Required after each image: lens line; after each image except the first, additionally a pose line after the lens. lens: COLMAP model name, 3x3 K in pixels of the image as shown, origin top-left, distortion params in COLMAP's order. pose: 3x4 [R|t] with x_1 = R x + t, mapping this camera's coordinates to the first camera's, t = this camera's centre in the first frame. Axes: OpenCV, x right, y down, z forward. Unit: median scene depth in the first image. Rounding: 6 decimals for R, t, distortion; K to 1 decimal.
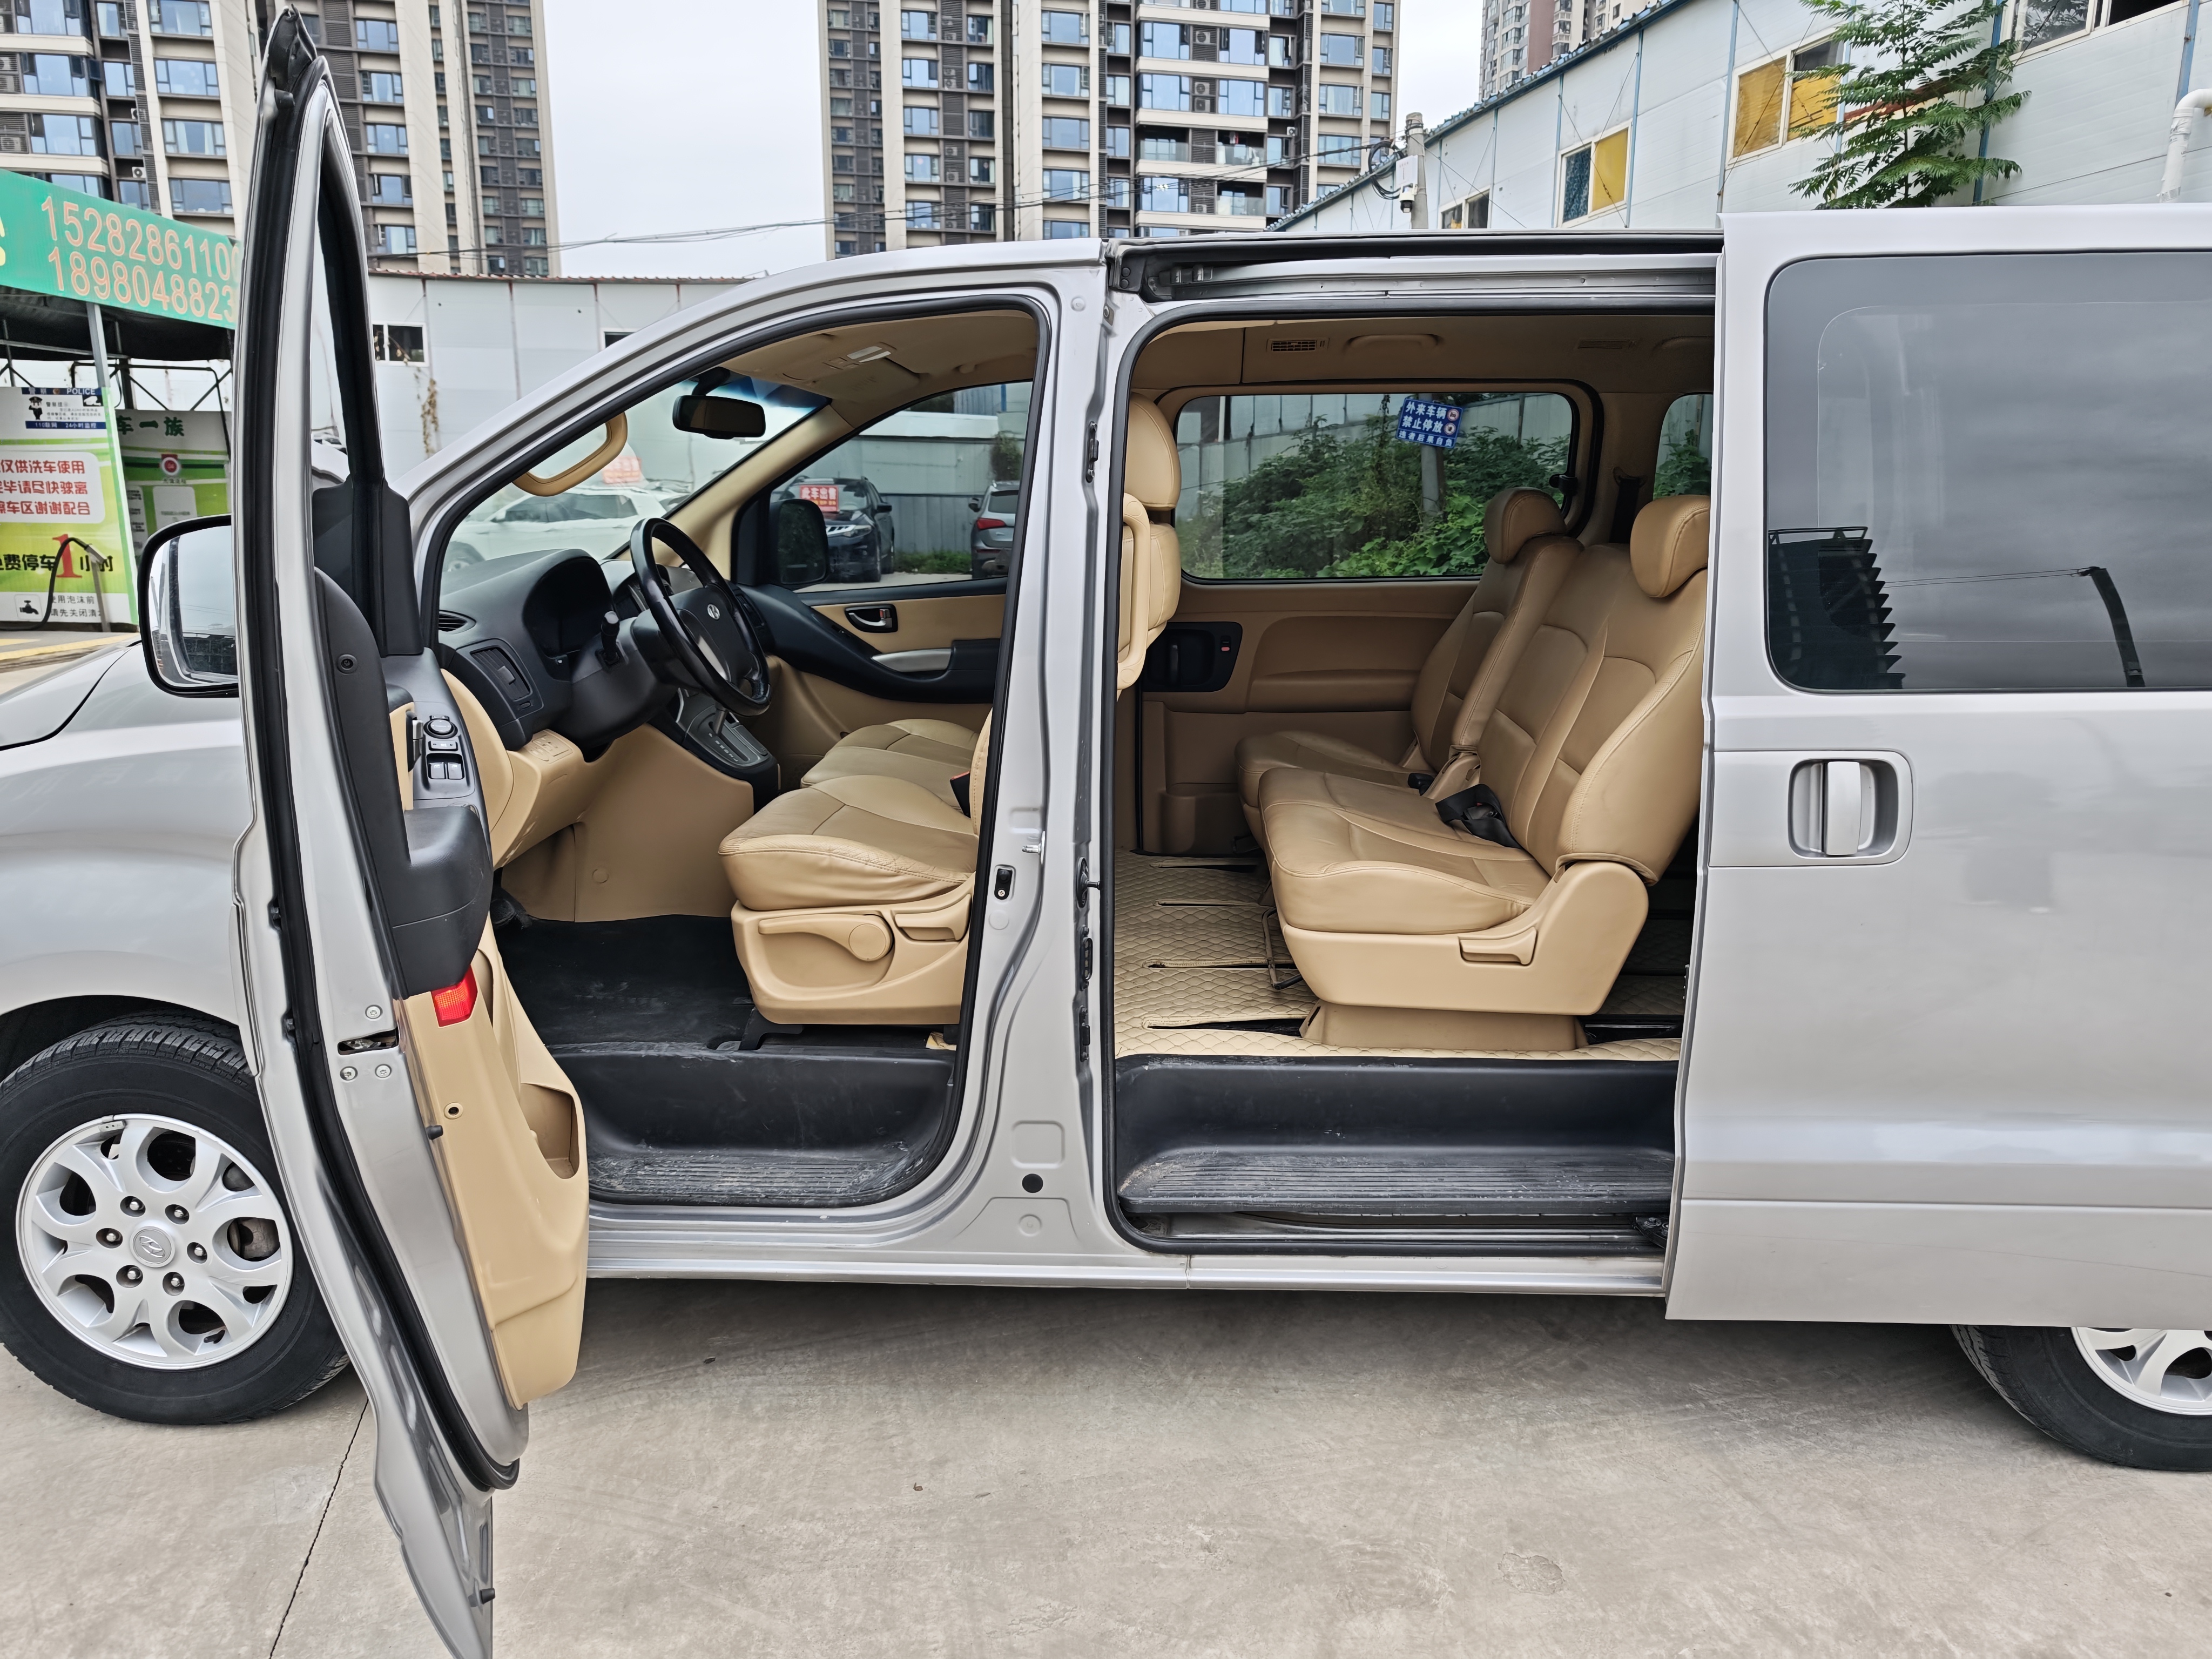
lens RADIAL K [[1564.0, 0, 1106.0], [0, 1564.0, 829.5], [0, 0, 1]] dist [0.007780, 0.005592]
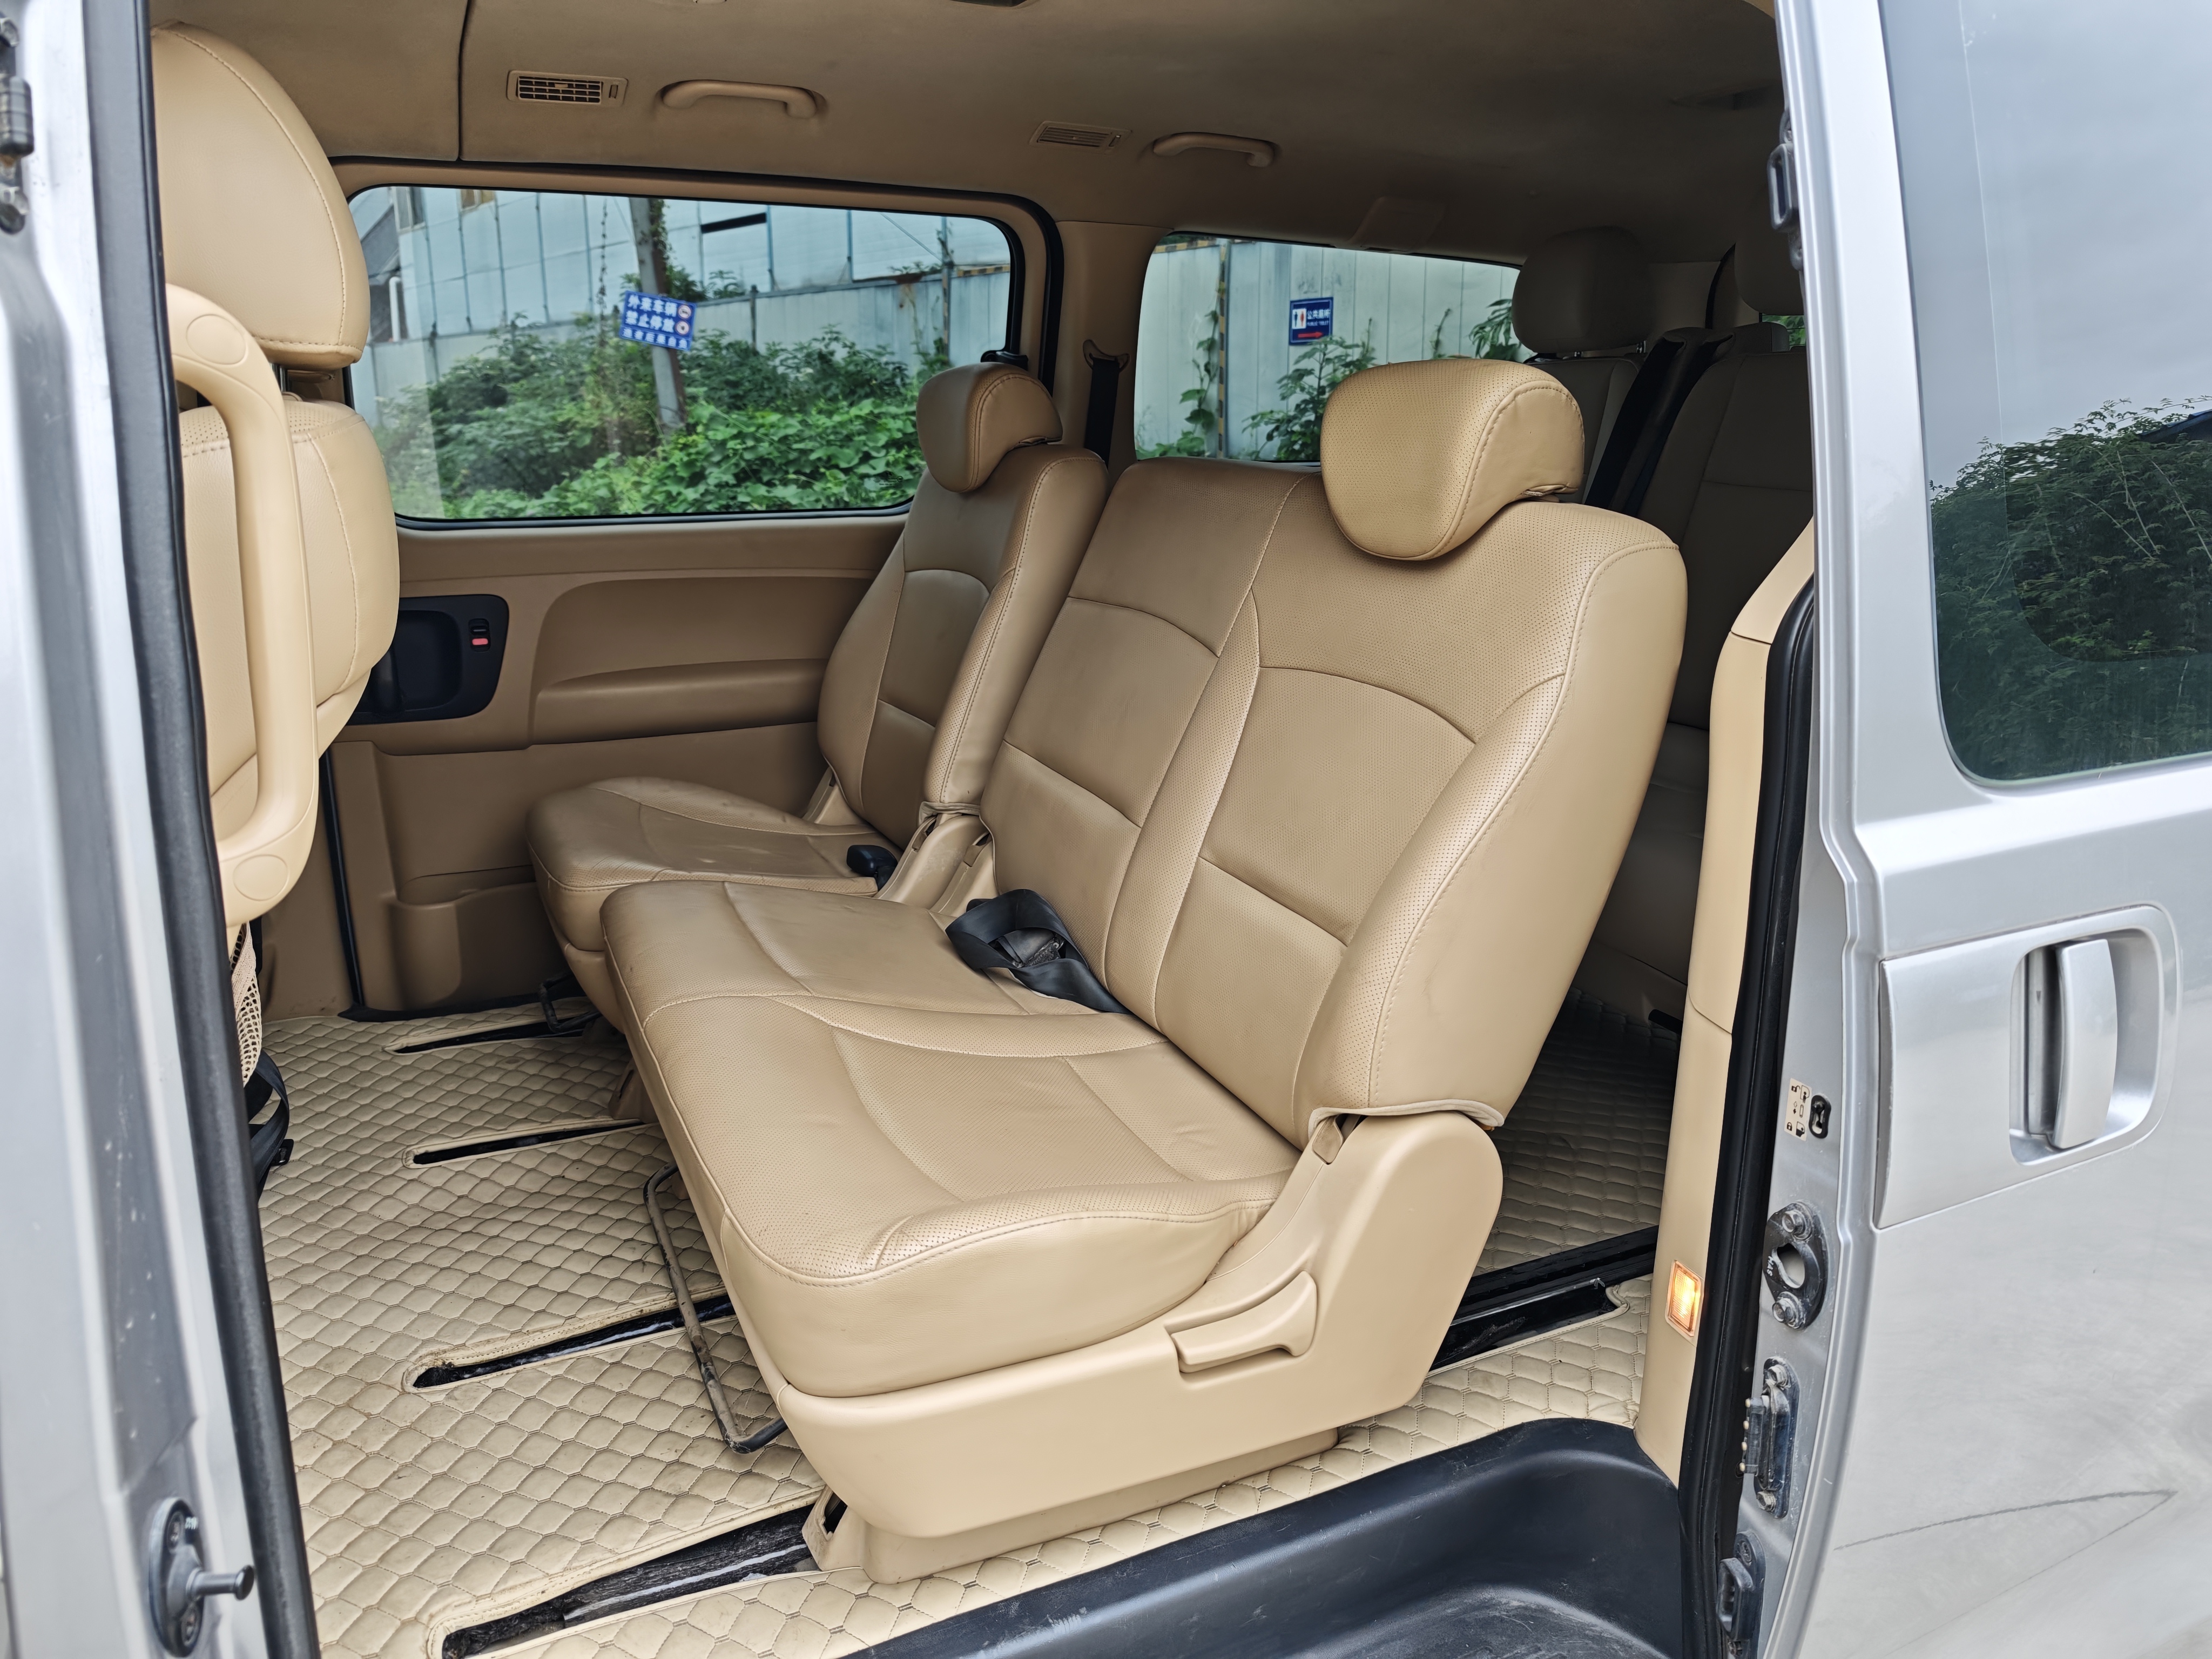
lens RADIAL K [[1564.0, 0, 1106.0], [0, 1564.0, 829.5], [0, 0, 1]] dist [0.007780, 0.005592]
pose [[0.886492, -0.109489, 0.449605, 0.004039], [0.086375, 0.993681, 0.071677, -0.020790], [-0.454612, -0.024707, 0.890347, 0.115465]]
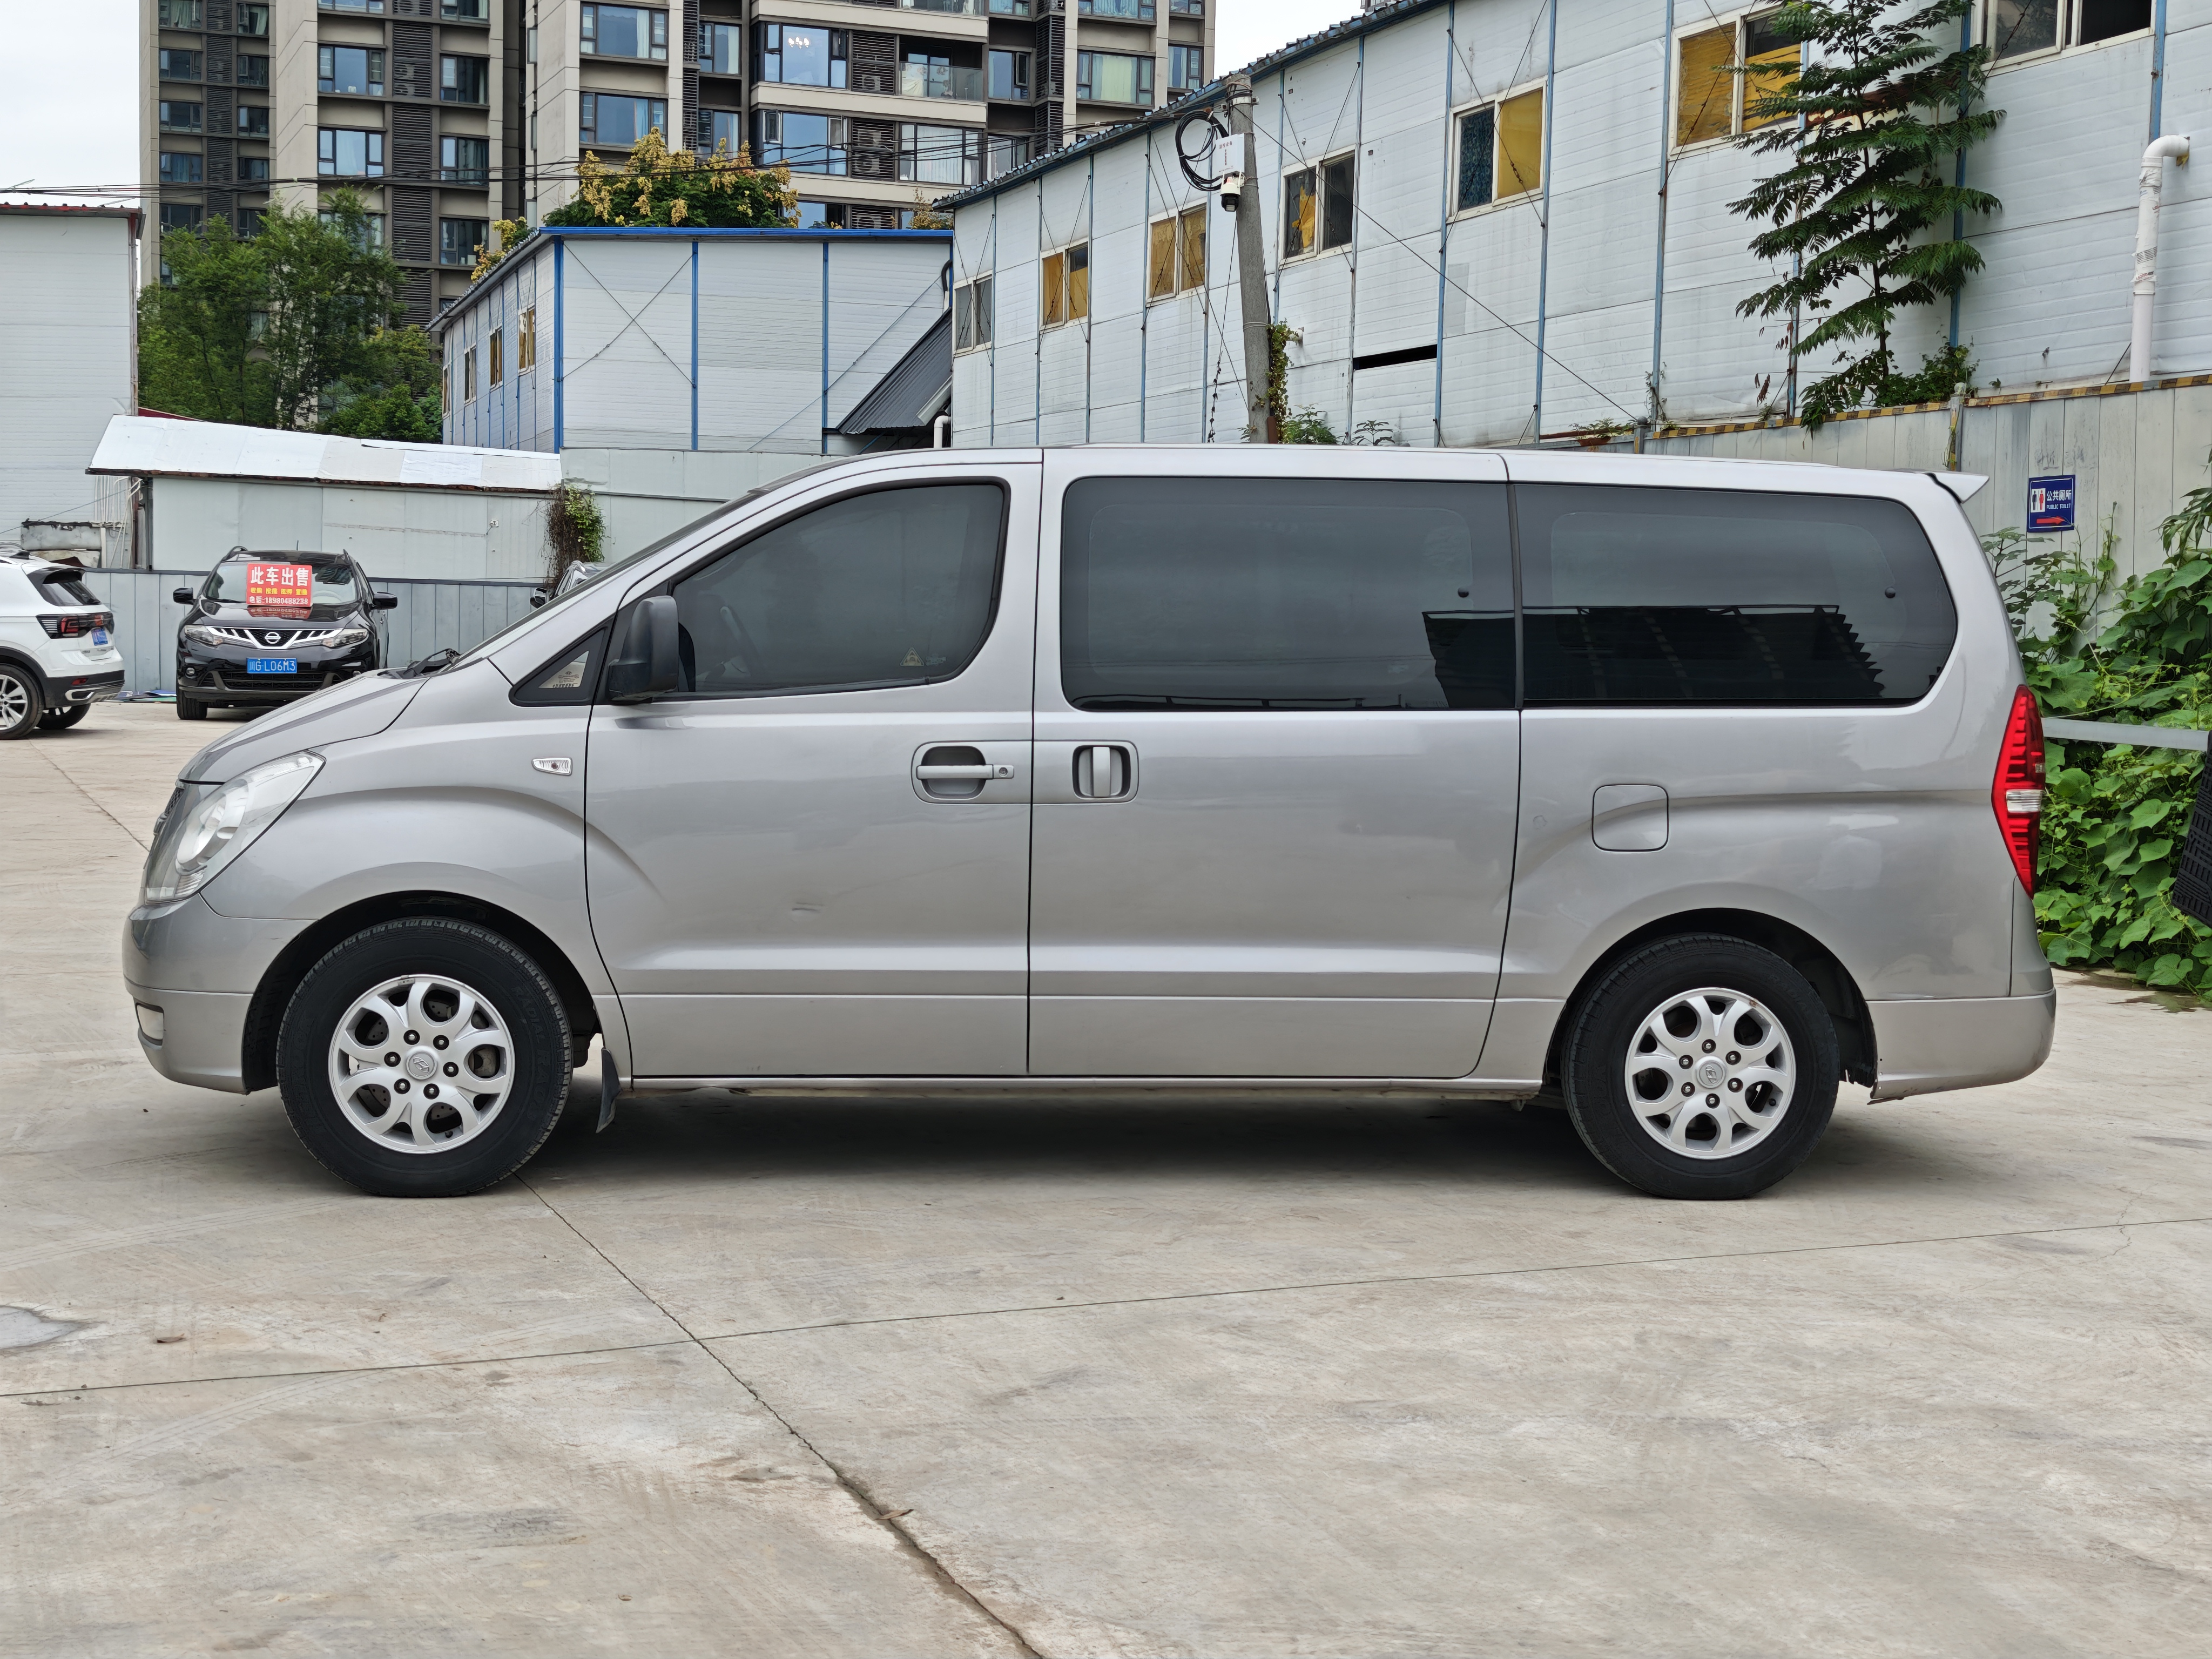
lens RADIAL K [[3004.9, 0, 1104.4], [0, 3004.9, 780.4], [0, 0, 1]] dist [0.218196, -1.040616]
pose [[0.990161, 0.010064, 0.139567, -0.065748], [0.010627, 0.989122, -0.146715, 0.077745], [-0.139526, 0.146754, 0.979283, -0.363877]]
